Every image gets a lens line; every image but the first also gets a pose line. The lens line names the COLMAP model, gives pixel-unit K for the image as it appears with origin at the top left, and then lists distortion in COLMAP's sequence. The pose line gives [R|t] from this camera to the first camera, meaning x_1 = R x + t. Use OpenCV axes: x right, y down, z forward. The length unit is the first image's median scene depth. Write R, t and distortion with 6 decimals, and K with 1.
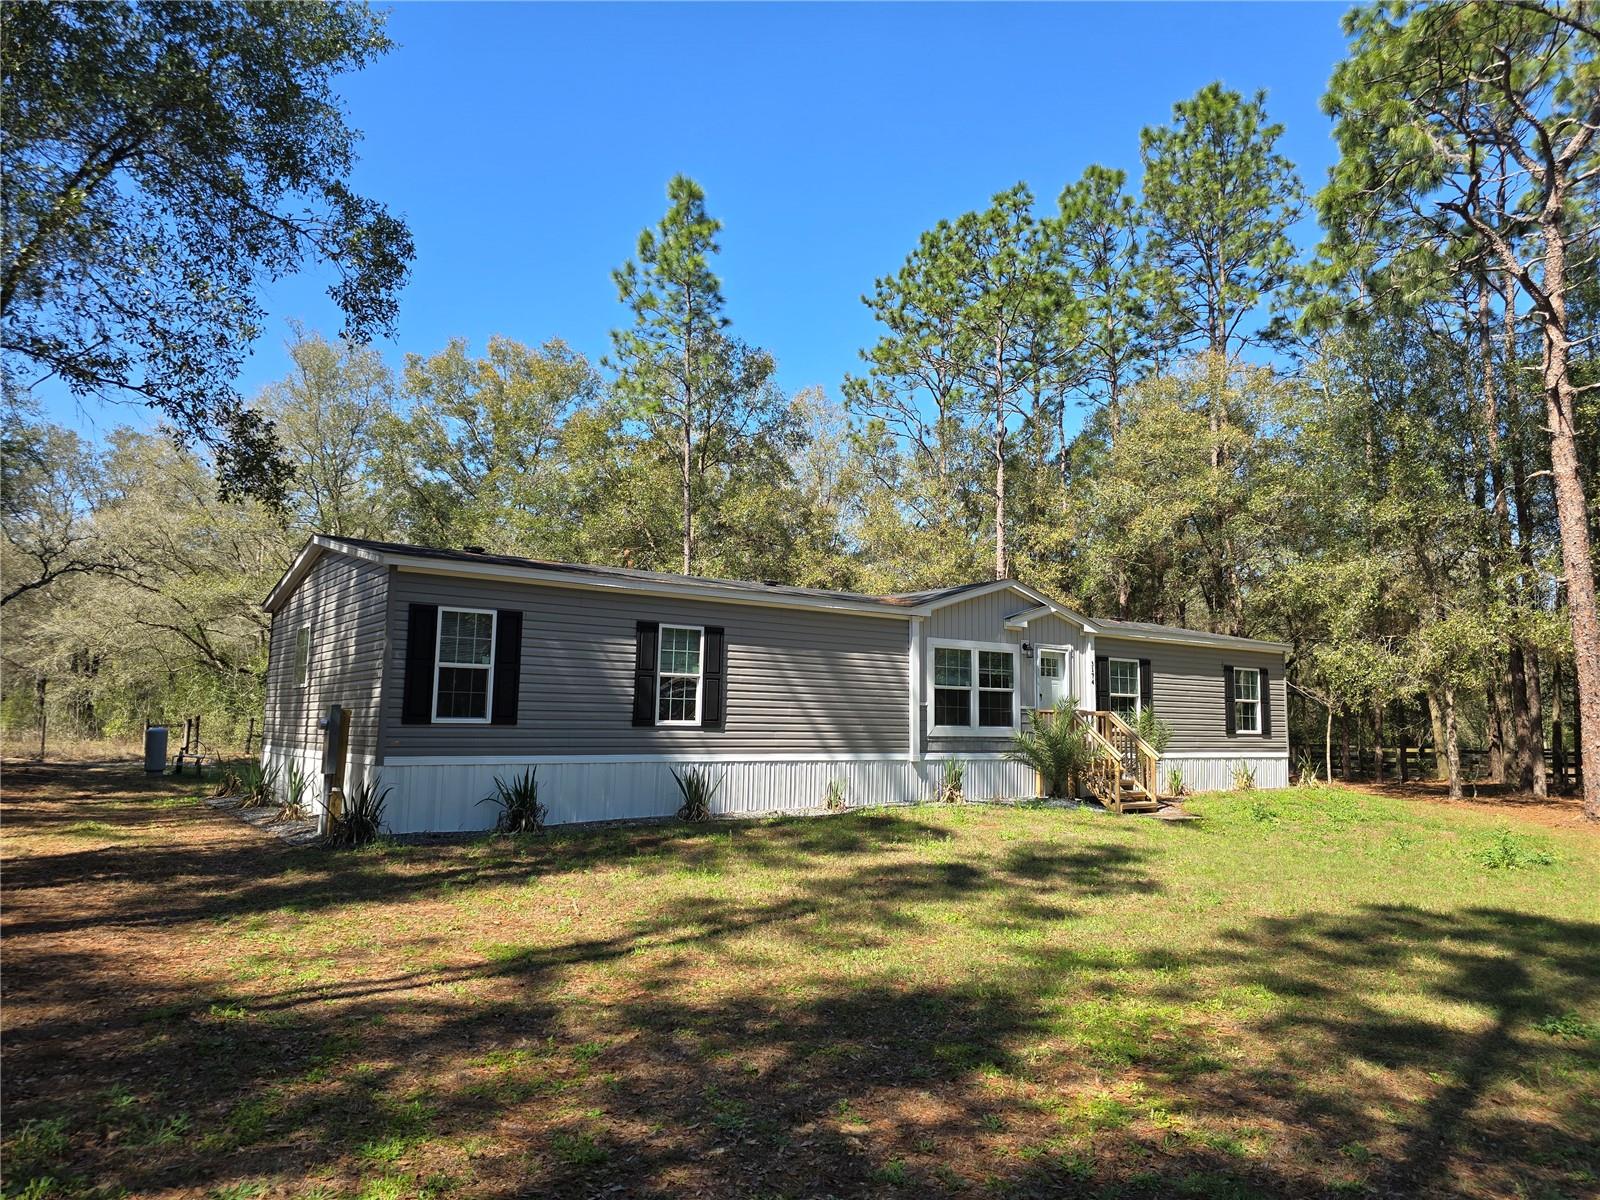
lens RADIAL K [[1064.4, 0, 801.9], [0, 1064.4, 595.6], [0, 0, 1]] dist [0.071884, -0.007046]
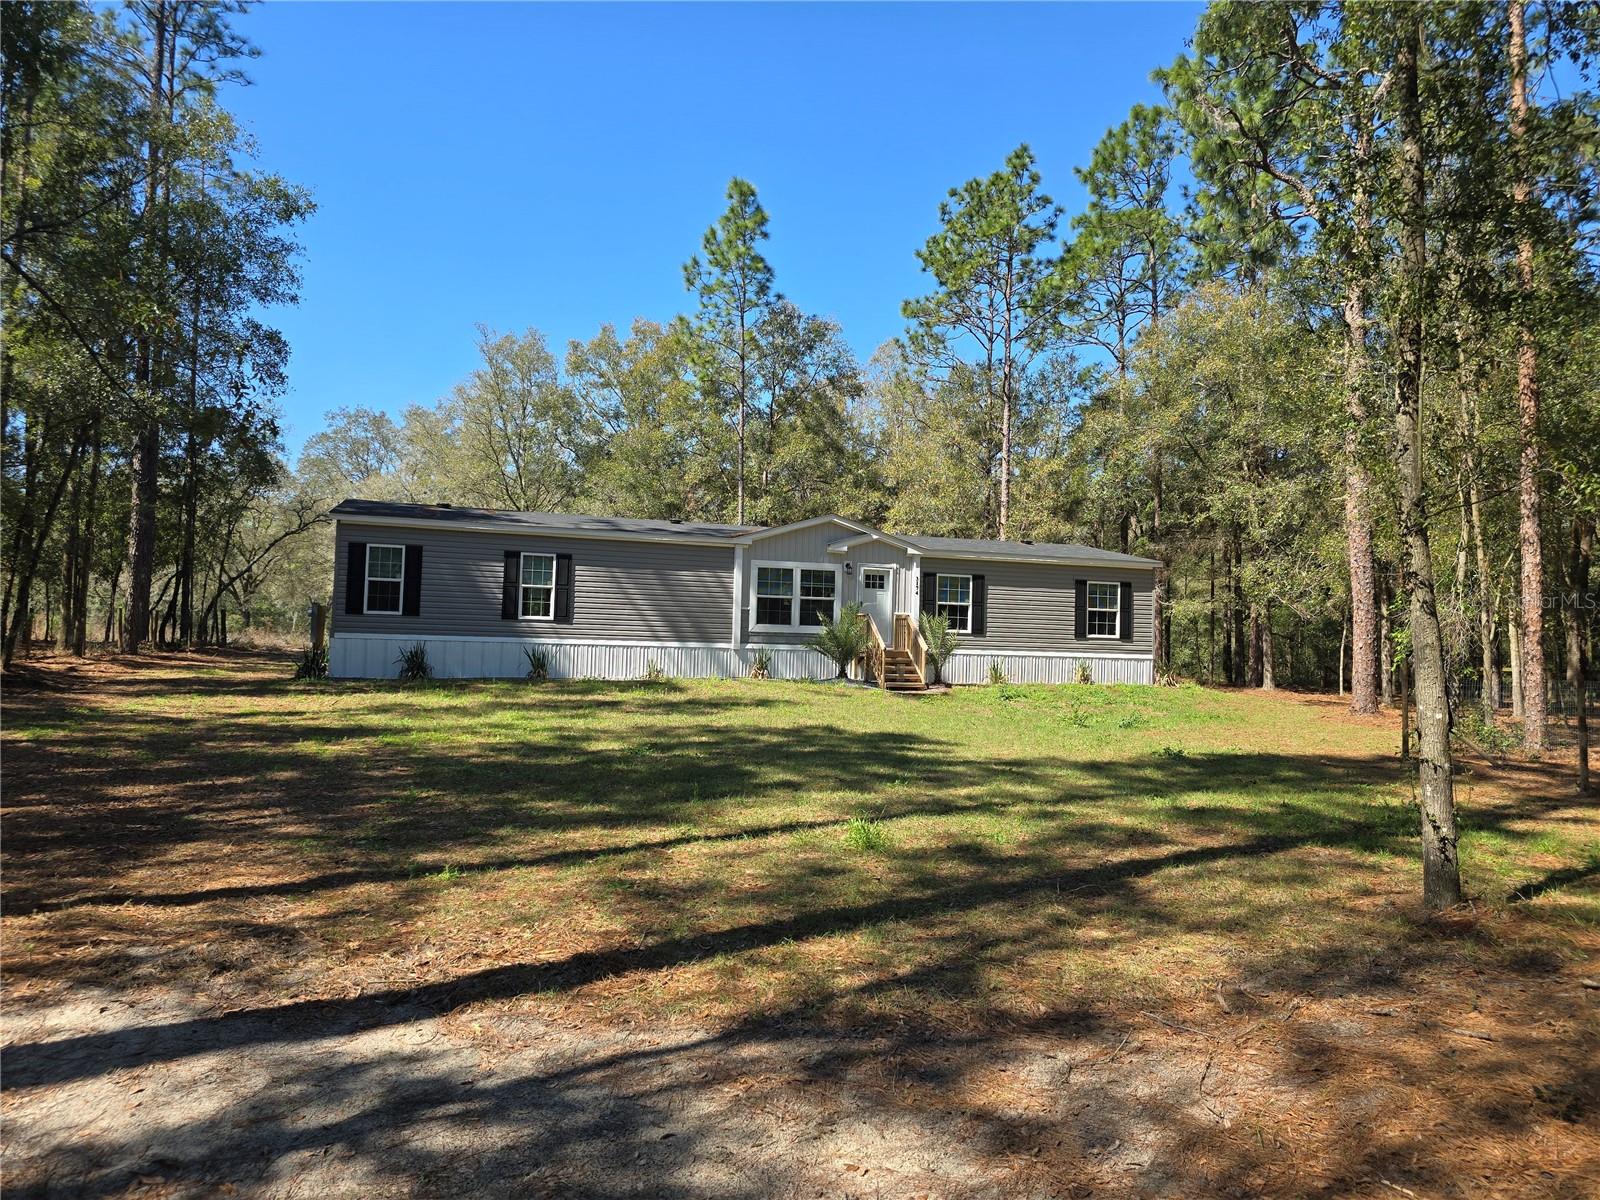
lens RADIAL K [[1064.4, 0, 801.9], [0, 1064.4, 606.1], [0, 0, 1]] dist [0.071884, -0.007046]
pose [[0.945712, 0.002277, -0.324999, 0.612450], [0.023448, 0.996891, 0.075217, -0.002116], [0.324160, -0.078754, 0.942719, -0.258355]]
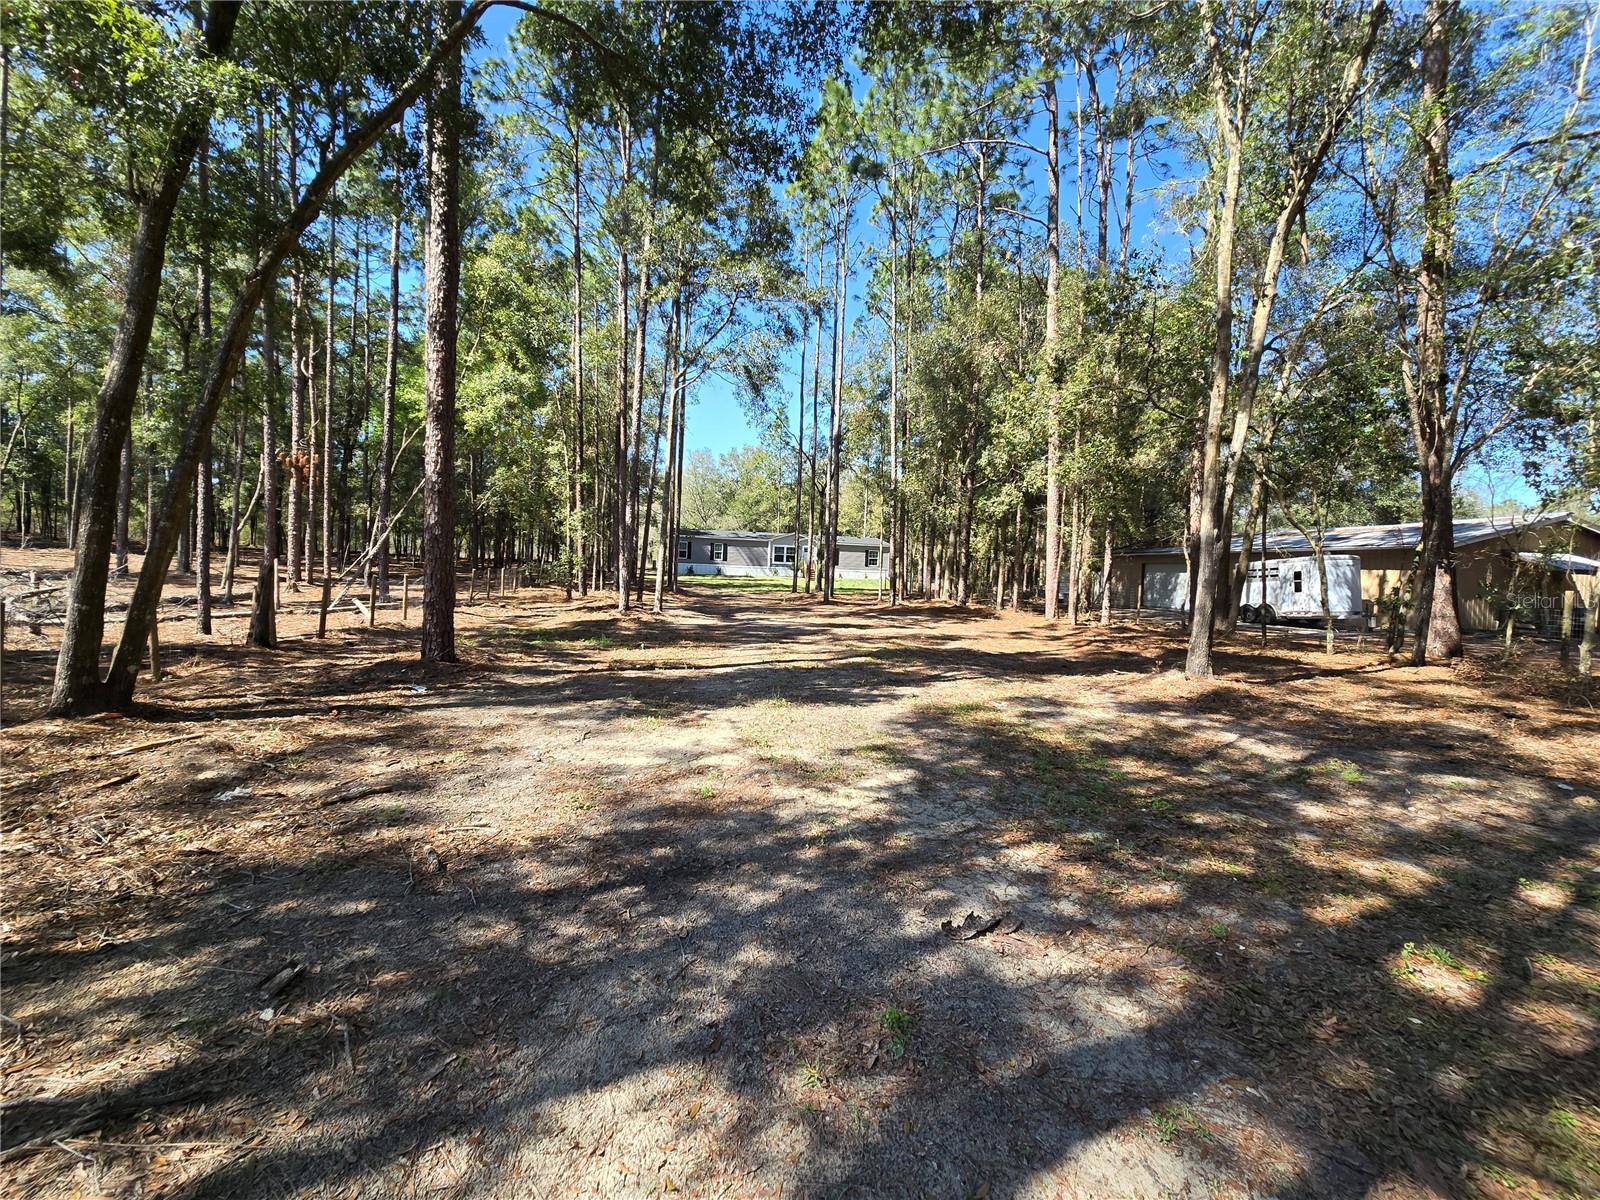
lens RADIAL K [[647.9, 0, 796.1], [0, 647.9, 600.4], [0, 0, 1]] dist [-0.005580, -0.000614]
pose [[0.916156, 0.022490, -0.400189, 1.464044], [0.028281, 0.992309, 0.120510, -0.067192], [0.399822, -0.121724, 0.908474, -1.816948]]
